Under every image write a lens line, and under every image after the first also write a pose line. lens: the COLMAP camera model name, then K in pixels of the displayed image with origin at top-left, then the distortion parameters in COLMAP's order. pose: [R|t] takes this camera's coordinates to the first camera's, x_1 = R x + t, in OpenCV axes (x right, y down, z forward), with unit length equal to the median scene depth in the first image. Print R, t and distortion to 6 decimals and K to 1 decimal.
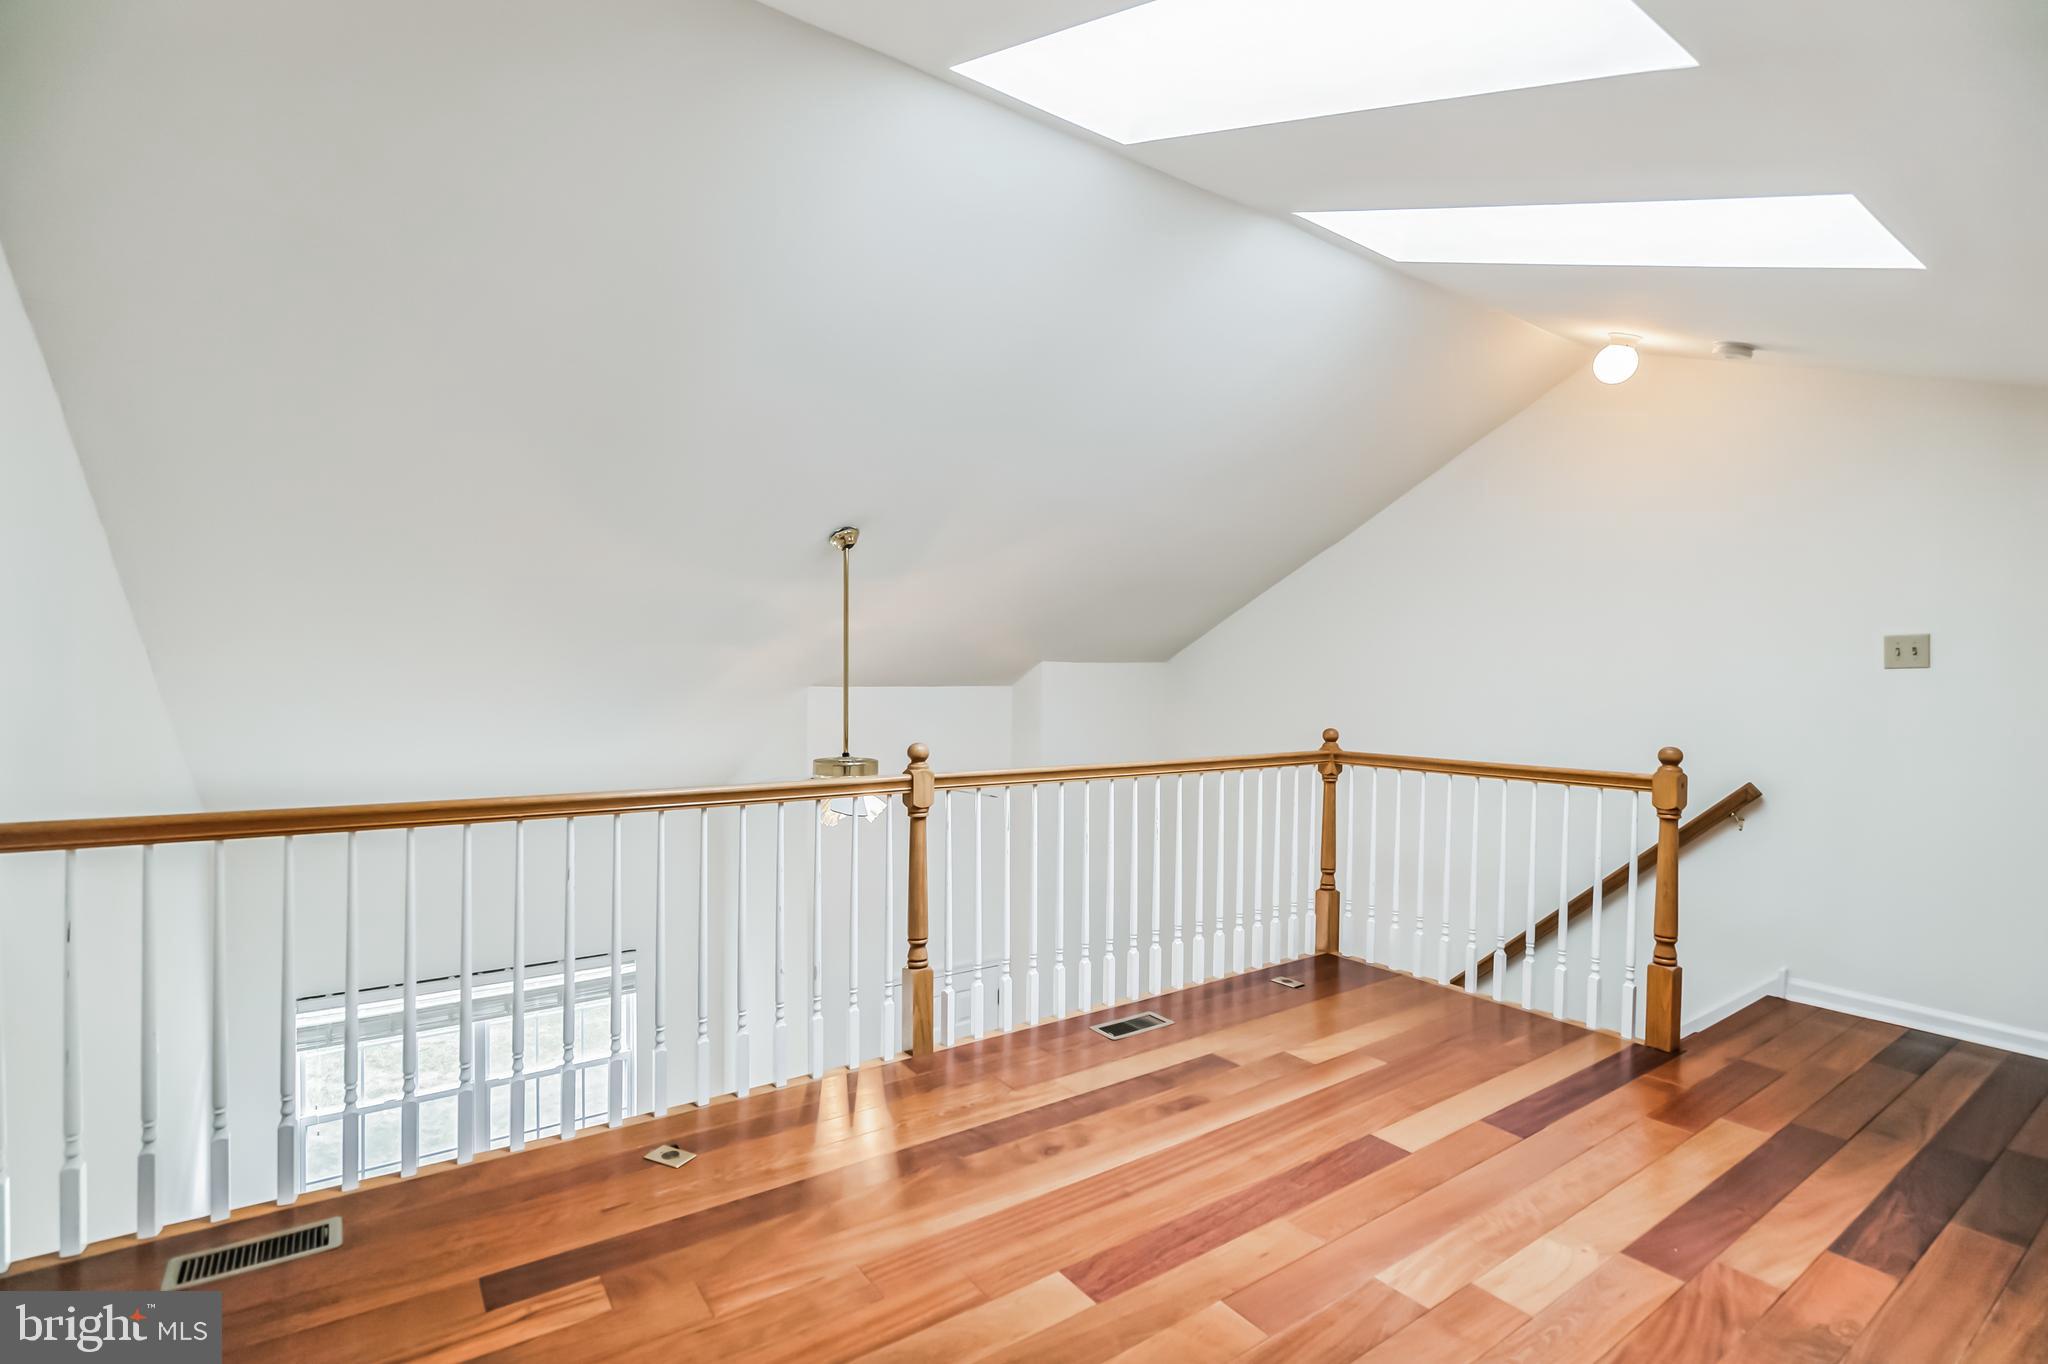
lens RADIAL K [[959.0, 0, 1004.8], [0, 959.0, 695.1], [0, 0, 1]] dist [-0.007487, 0.003096]
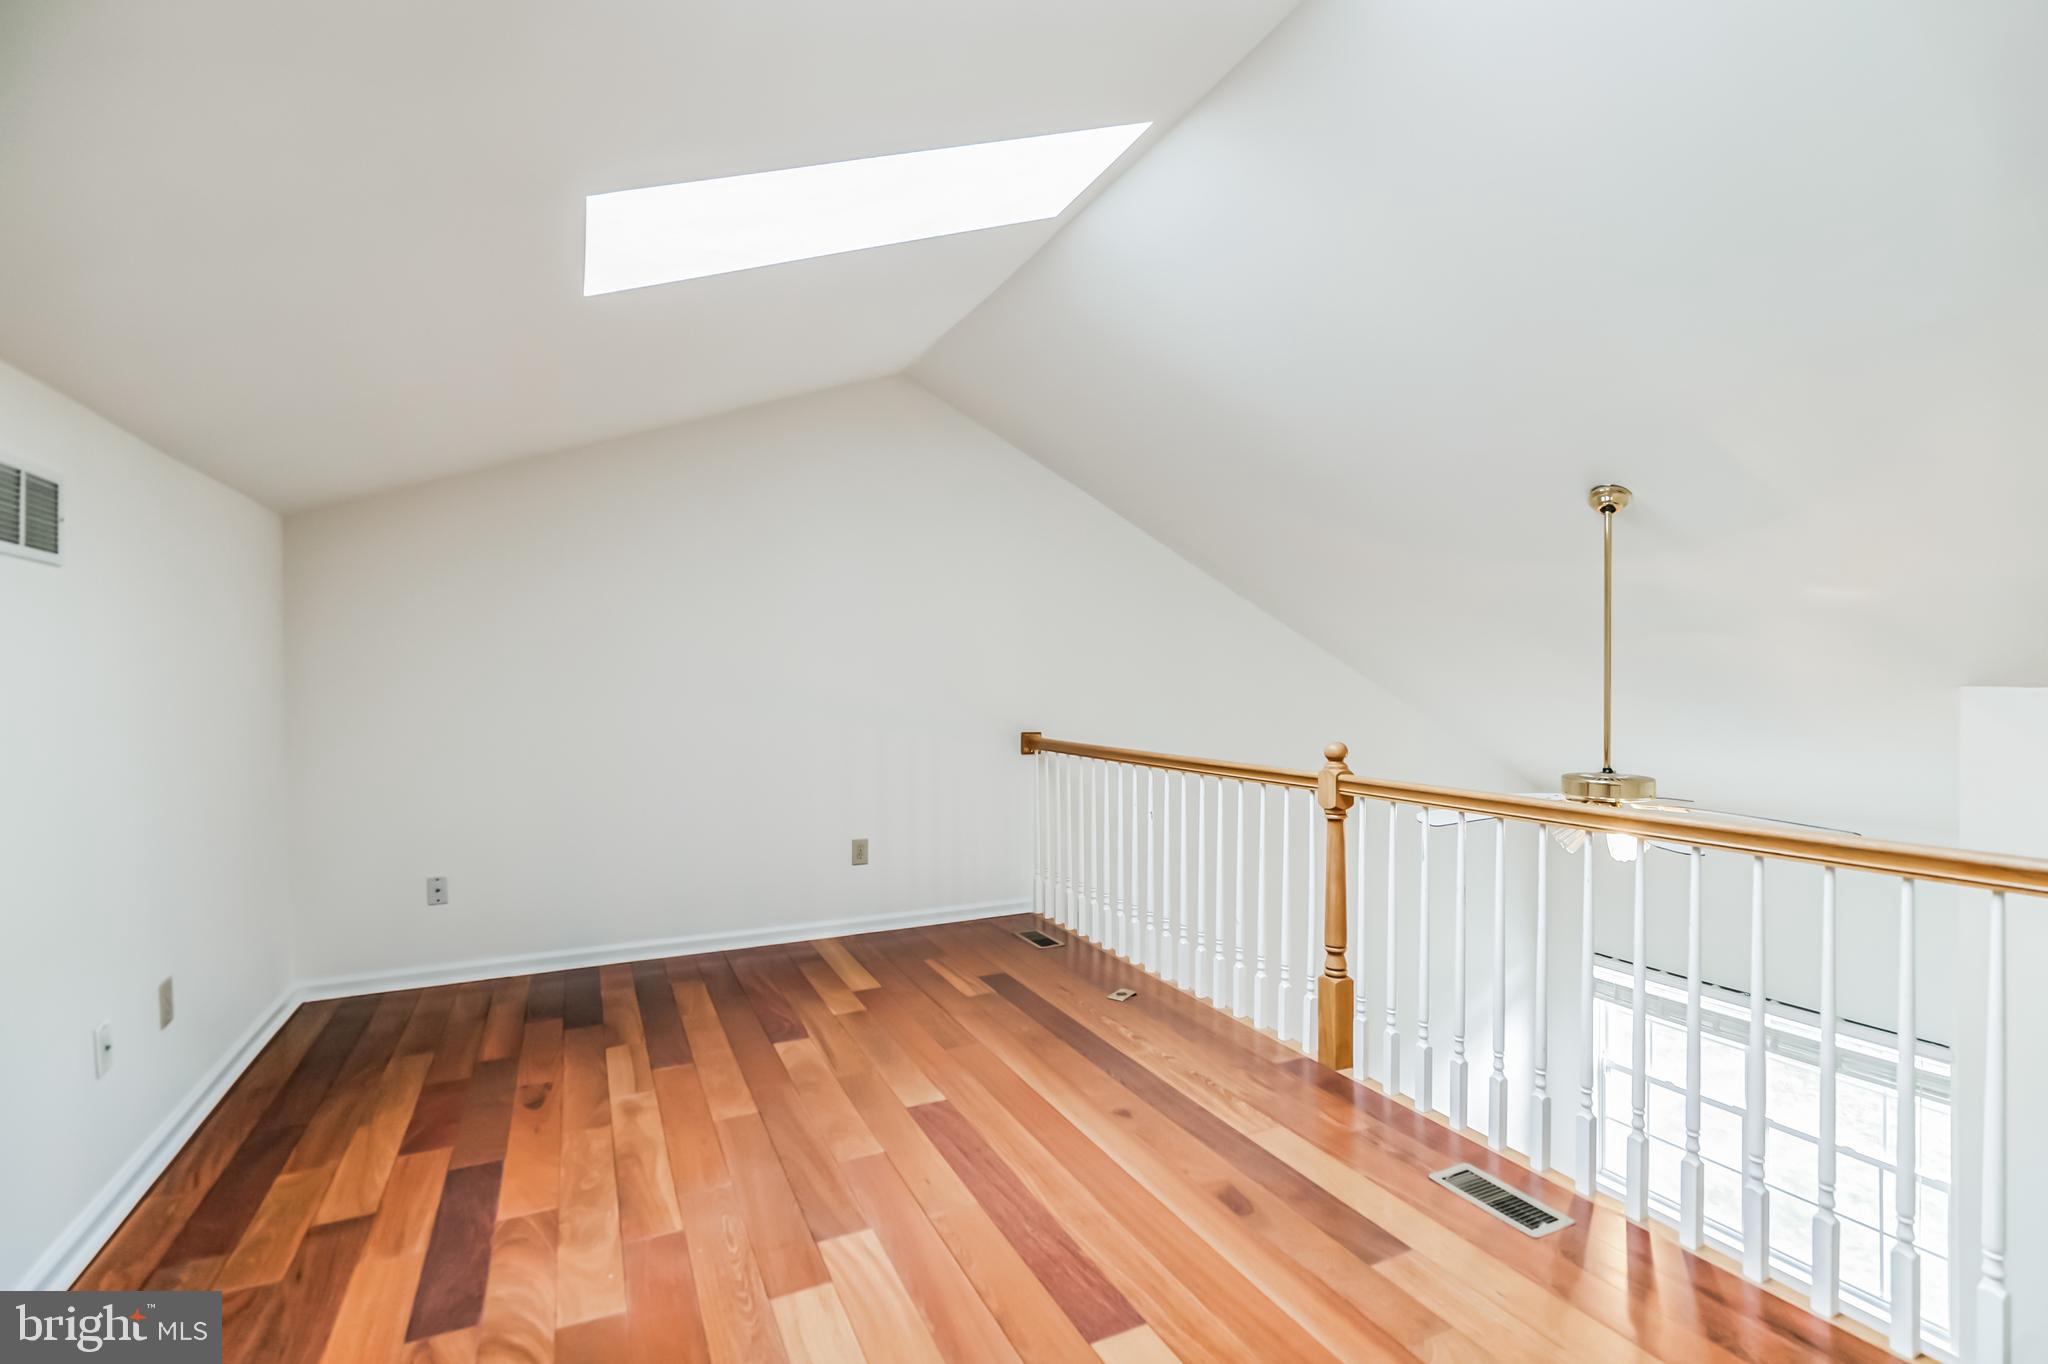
lens RADIAL K [[959.0, 0, 1006.2], [0, 959.0, 683.9], [0, 0, 1]] dist [-0.007487, 0.003096]
pose [[-0.193162, -0.008612, -0.981129, 1.018498], [-0.008327, 0.999940, -0.007138, 0.008757], [0.981132, 0.006791, -0.193222, 0.978124]]
